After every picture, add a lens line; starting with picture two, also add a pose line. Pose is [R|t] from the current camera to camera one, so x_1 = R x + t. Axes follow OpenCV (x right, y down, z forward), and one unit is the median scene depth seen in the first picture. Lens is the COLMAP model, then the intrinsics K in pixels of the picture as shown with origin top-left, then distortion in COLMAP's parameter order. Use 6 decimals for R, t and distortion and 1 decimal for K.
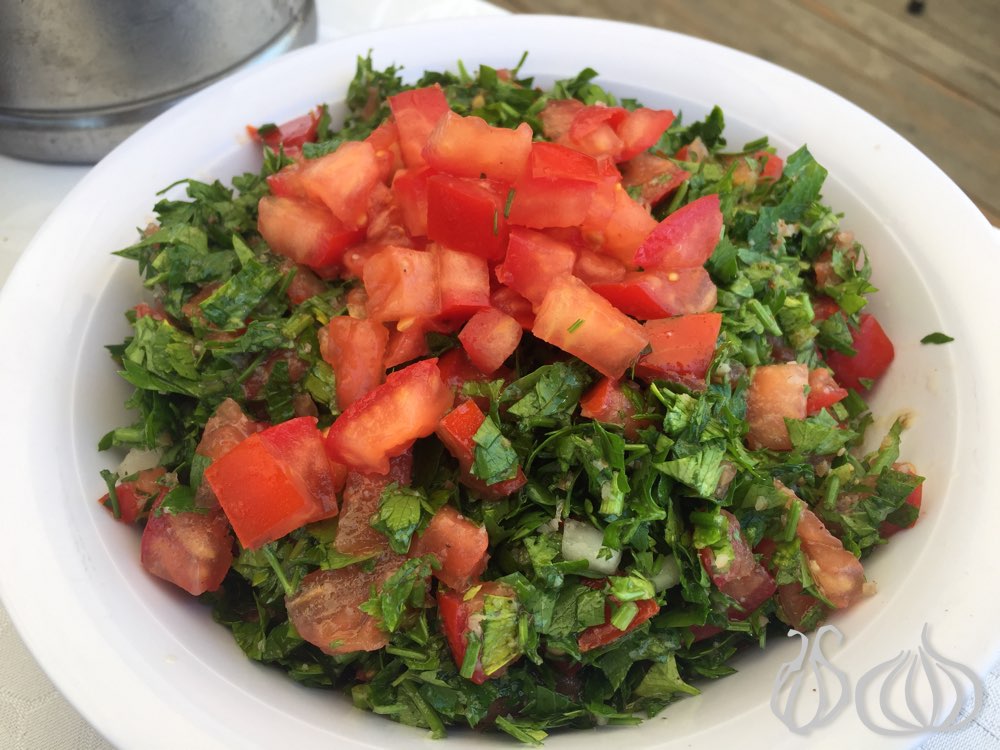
lens RADIAL K [[883.4, 0, 500.0], [0, 883.4, 375.0], [0, 0, 1]] dist [0.002362, -0.007488]
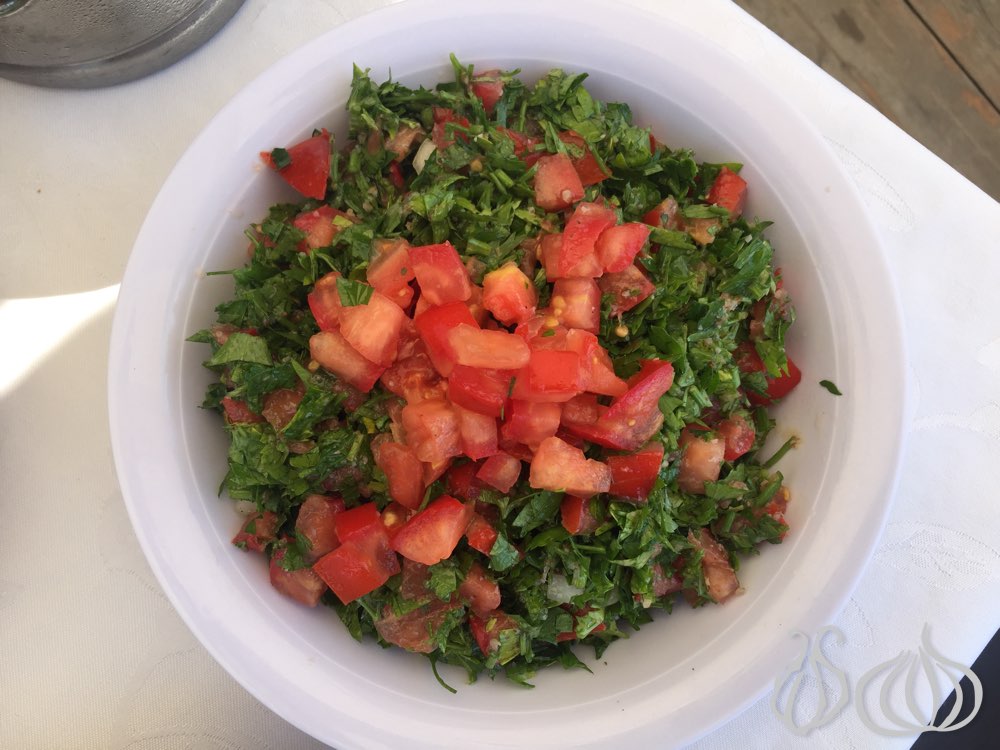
lens RADIAL K [[883.4, 0, 500.0], [0, 883.4, 375.0], [0, 0, 1]] dist [0.002362, -0.007488]
pose [[0.999245, -0.026725, 0.028206, -0.045447], [0.006899, 0.836409, 0.548062, -0.950425], [-0.038239, -0.547454, 0.835962, -0.093867]]
